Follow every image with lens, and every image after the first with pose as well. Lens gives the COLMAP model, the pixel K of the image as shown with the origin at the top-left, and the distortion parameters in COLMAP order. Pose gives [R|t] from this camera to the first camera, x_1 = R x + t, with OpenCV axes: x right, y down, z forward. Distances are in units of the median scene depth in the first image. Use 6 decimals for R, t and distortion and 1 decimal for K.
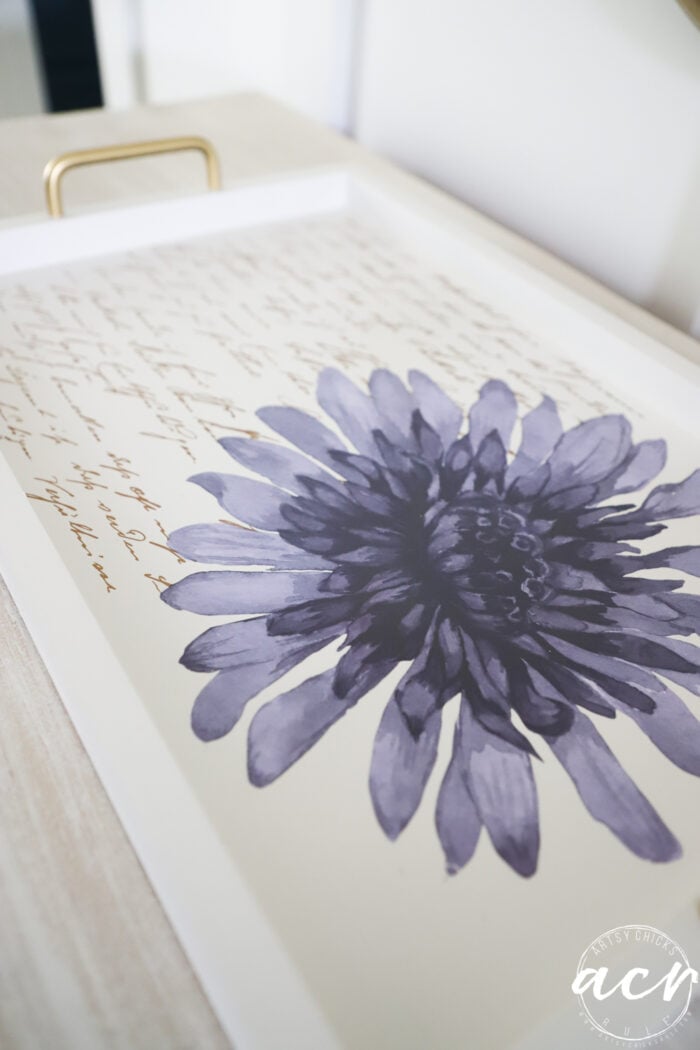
lens RADIAL K [[833.1, 0, 350.0], [0, 833.1, 525.0], [0, 0, 1]] dist [-0.051596, 0.000468]
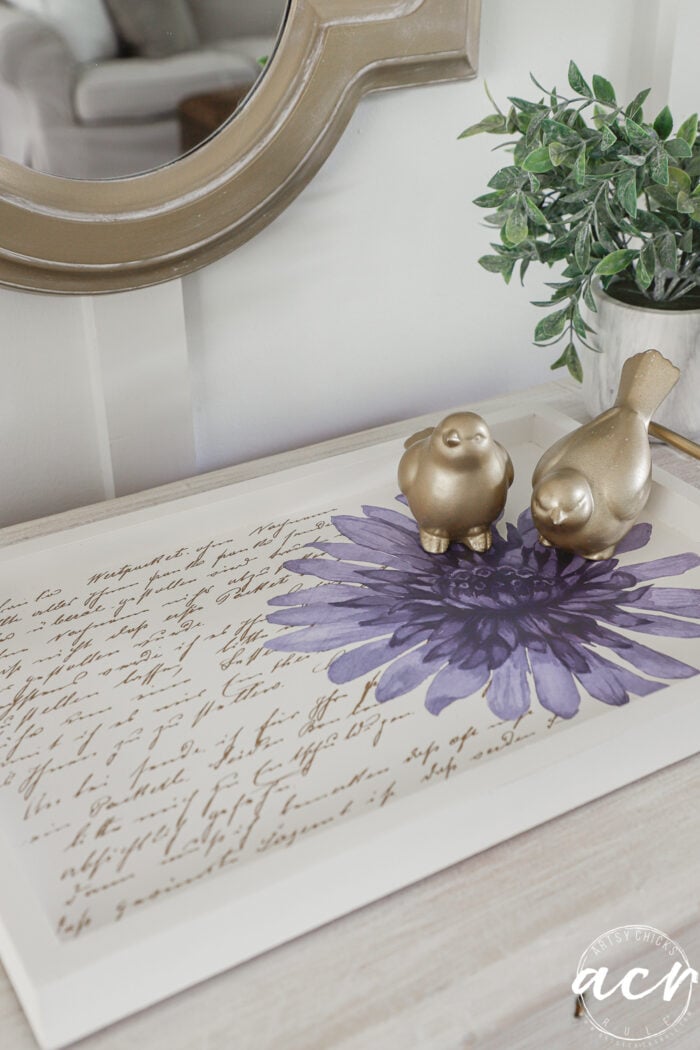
lens RADIAL K [[1272.3, 0, 370.1], [0, 1272.3, 524.5], [0, 0, 1]] dist [0.007081, 0.005130]
pose [[0.043421, -0.549521, 0.834351, -1.669877], [0.686272, 0.623328, 0.374822, -1.035421], [-0.726047, 0.556316, 0.404187, 0.187651]]
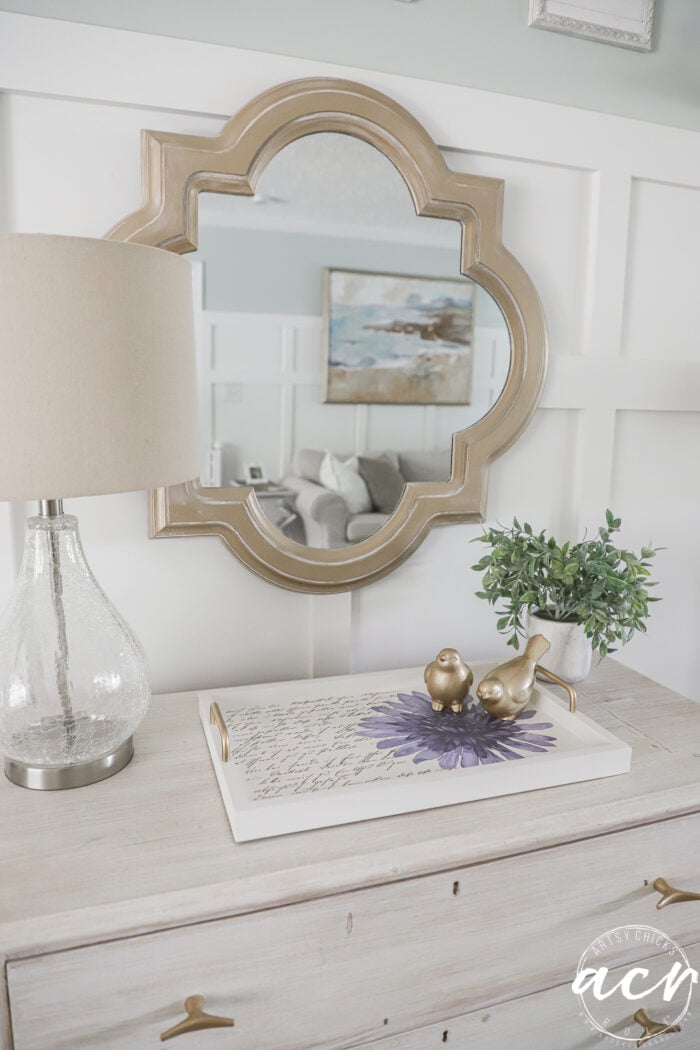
lens RADIAL K [[730.1, 0, 362.6], [0, 730.1, 525.2], [0, 0, 1]] dist [-0.069531, 0.000020]
pose [[0.258697, -0.229068, 0.938405, -2.549933], [0.655853, 0.754880, 0.003465, -0.856546], [-0.709177, 0.614560, 0.345520, -0.256973]]
